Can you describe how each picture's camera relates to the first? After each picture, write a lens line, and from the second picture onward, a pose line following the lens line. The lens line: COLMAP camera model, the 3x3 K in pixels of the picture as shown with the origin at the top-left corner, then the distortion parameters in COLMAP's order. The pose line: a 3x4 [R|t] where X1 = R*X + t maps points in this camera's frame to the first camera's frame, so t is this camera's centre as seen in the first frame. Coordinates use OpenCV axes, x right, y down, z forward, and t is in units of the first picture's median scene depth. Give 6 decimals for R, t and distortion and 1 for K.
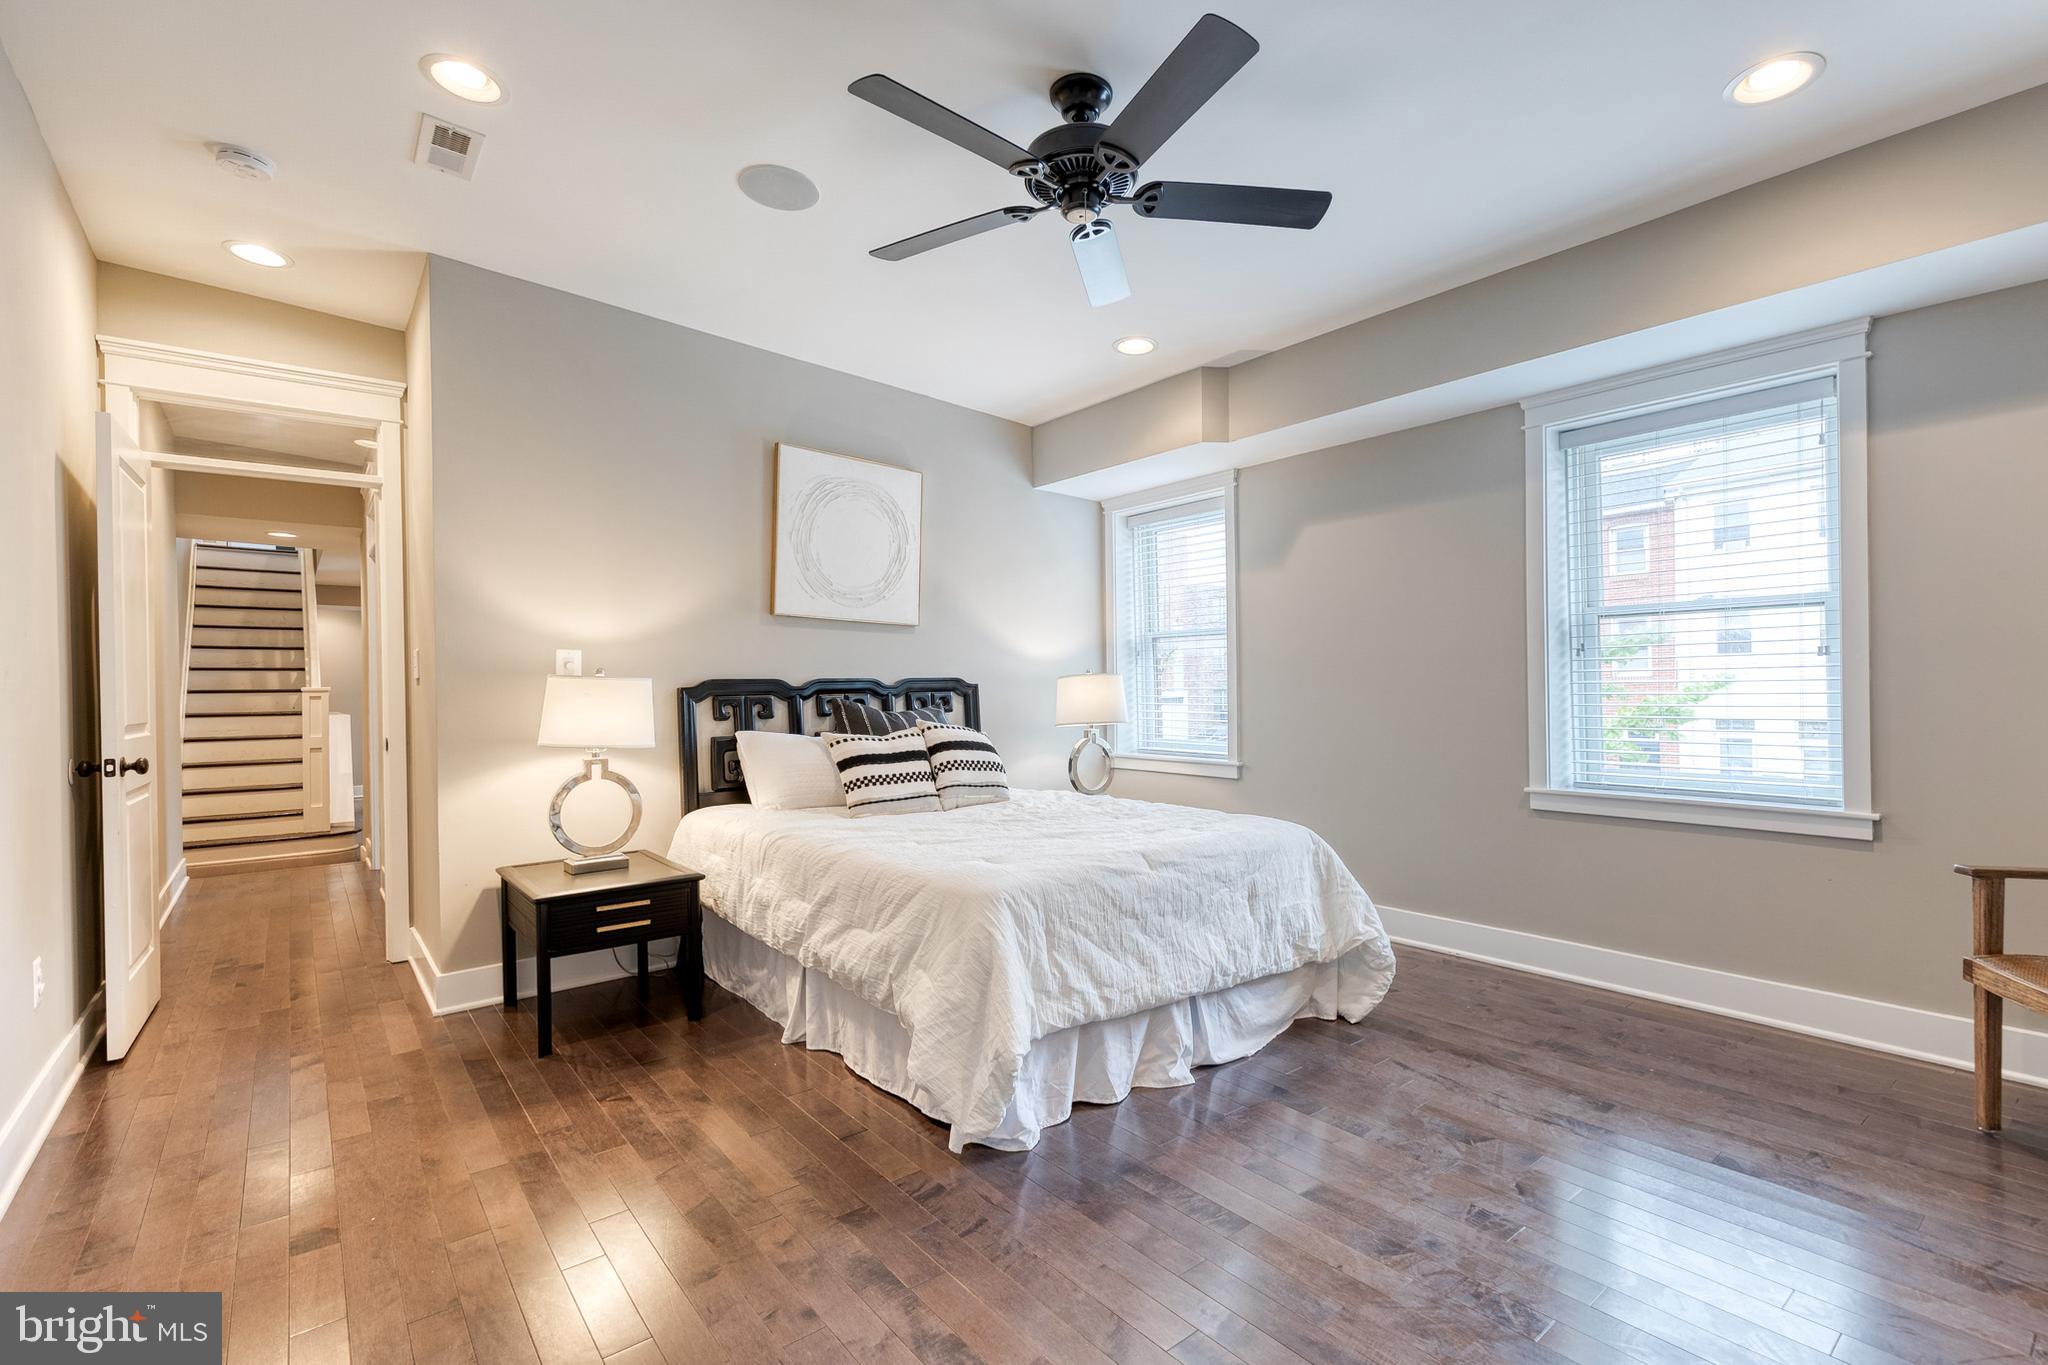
lens RADIAL K [[901.1, 0, 1024.0], [0, 901.1, 682.5], [0, 0, 1]] dist [0.001352, 0.000136]
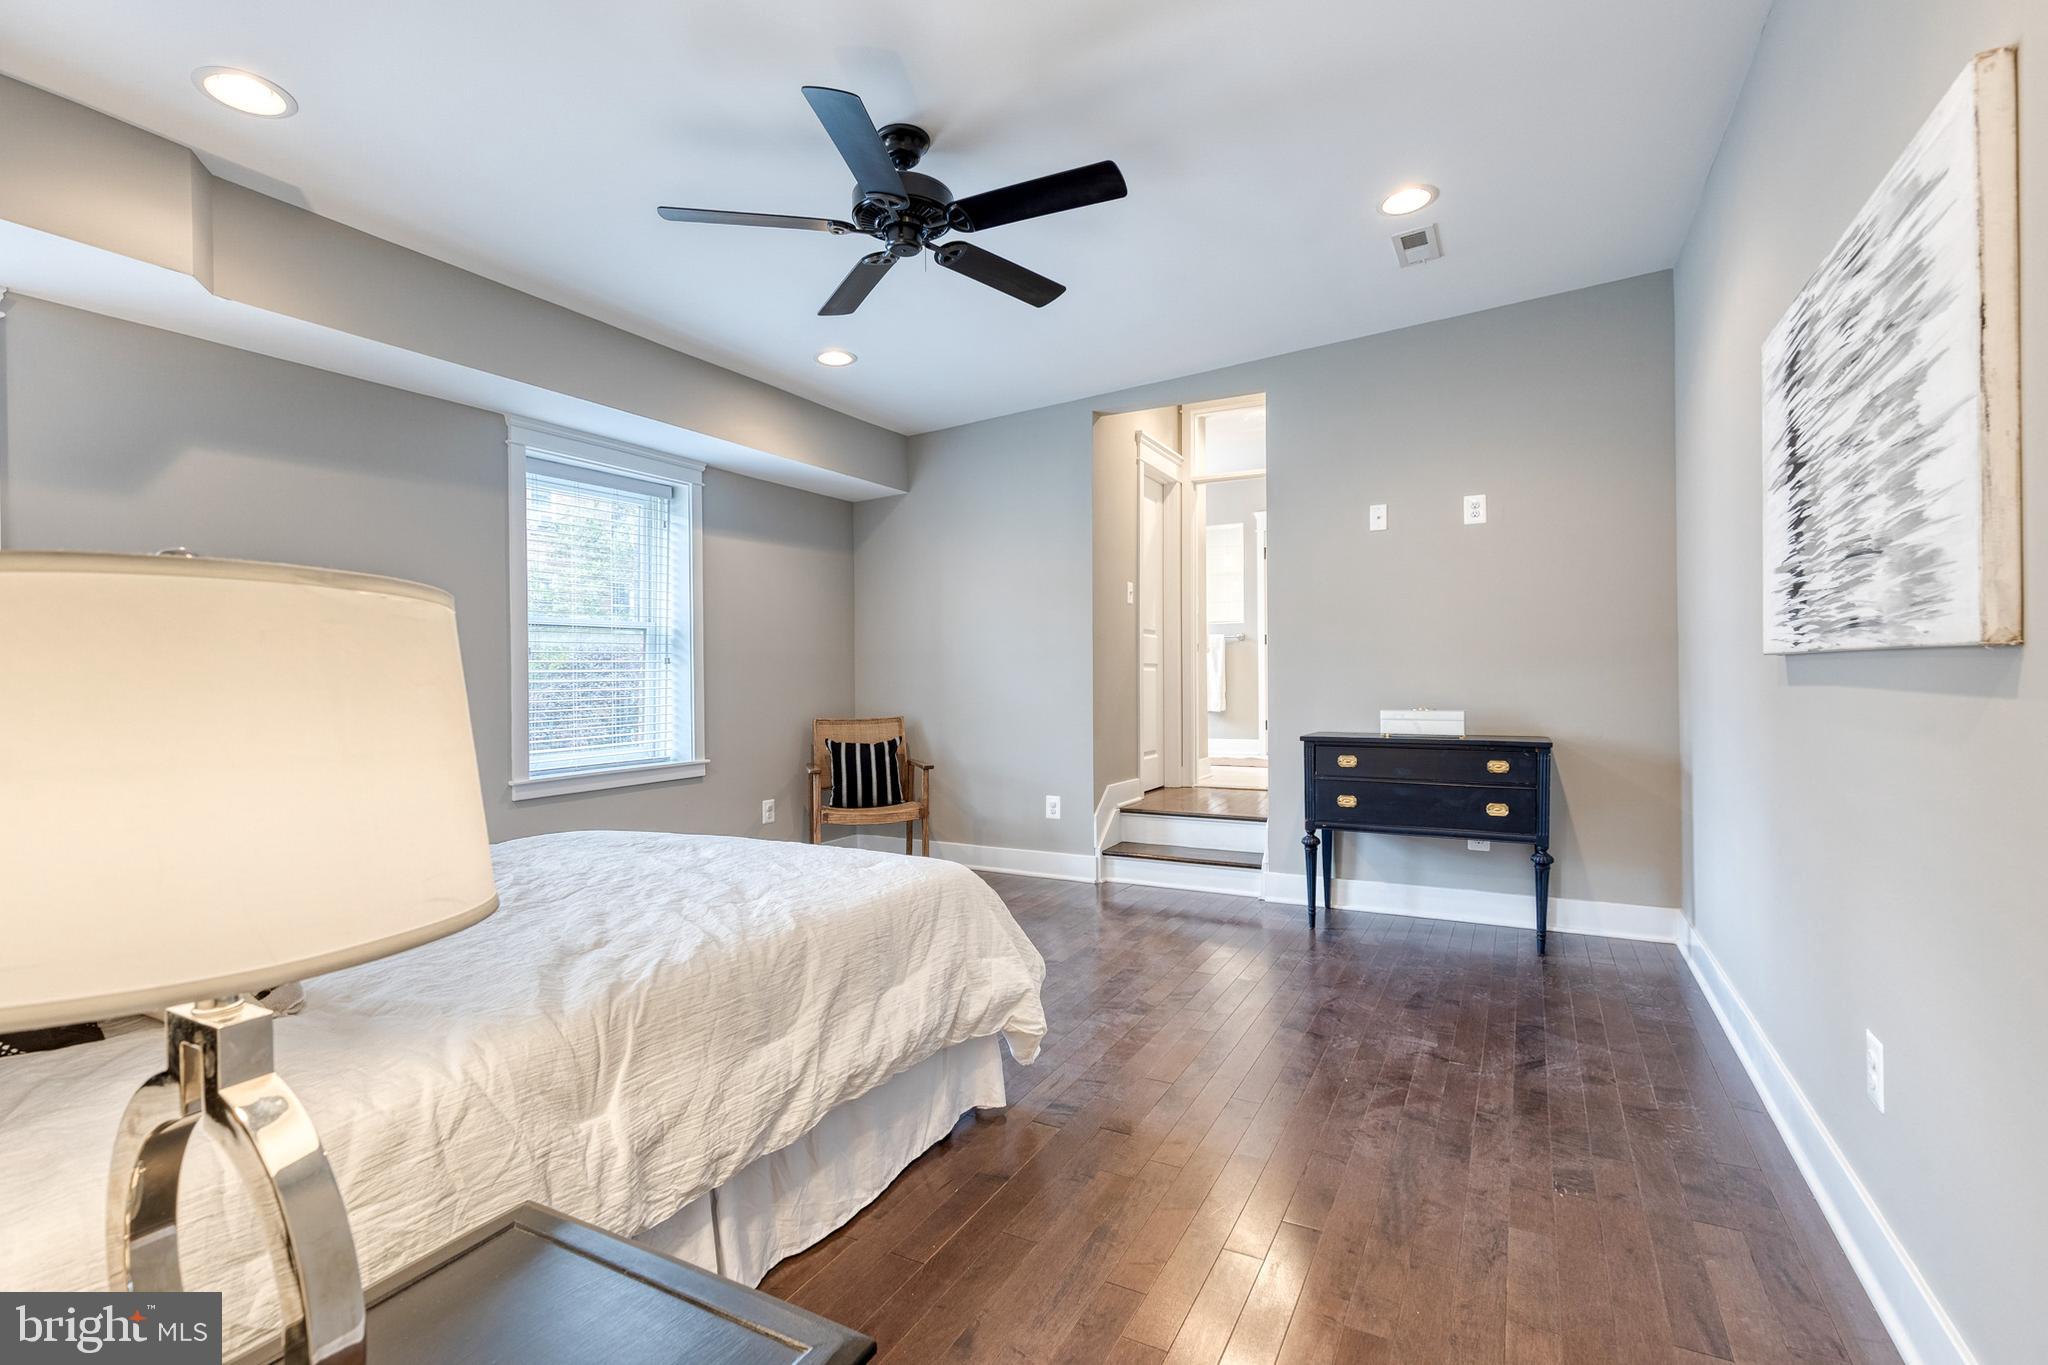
lens RADIAL K [[930.9, 0, 1043.7], [0, 930.9, 682.7], [0, 0, 1]] dist [0.004735, 0.000449]
pose [[-0.397221, 0.008551, 0.917683, -0.885055], [0.011445, 0.999925, -0.004363, 0.016286], [-0.917652, 0.008770, -0.397289, 1.096757]]
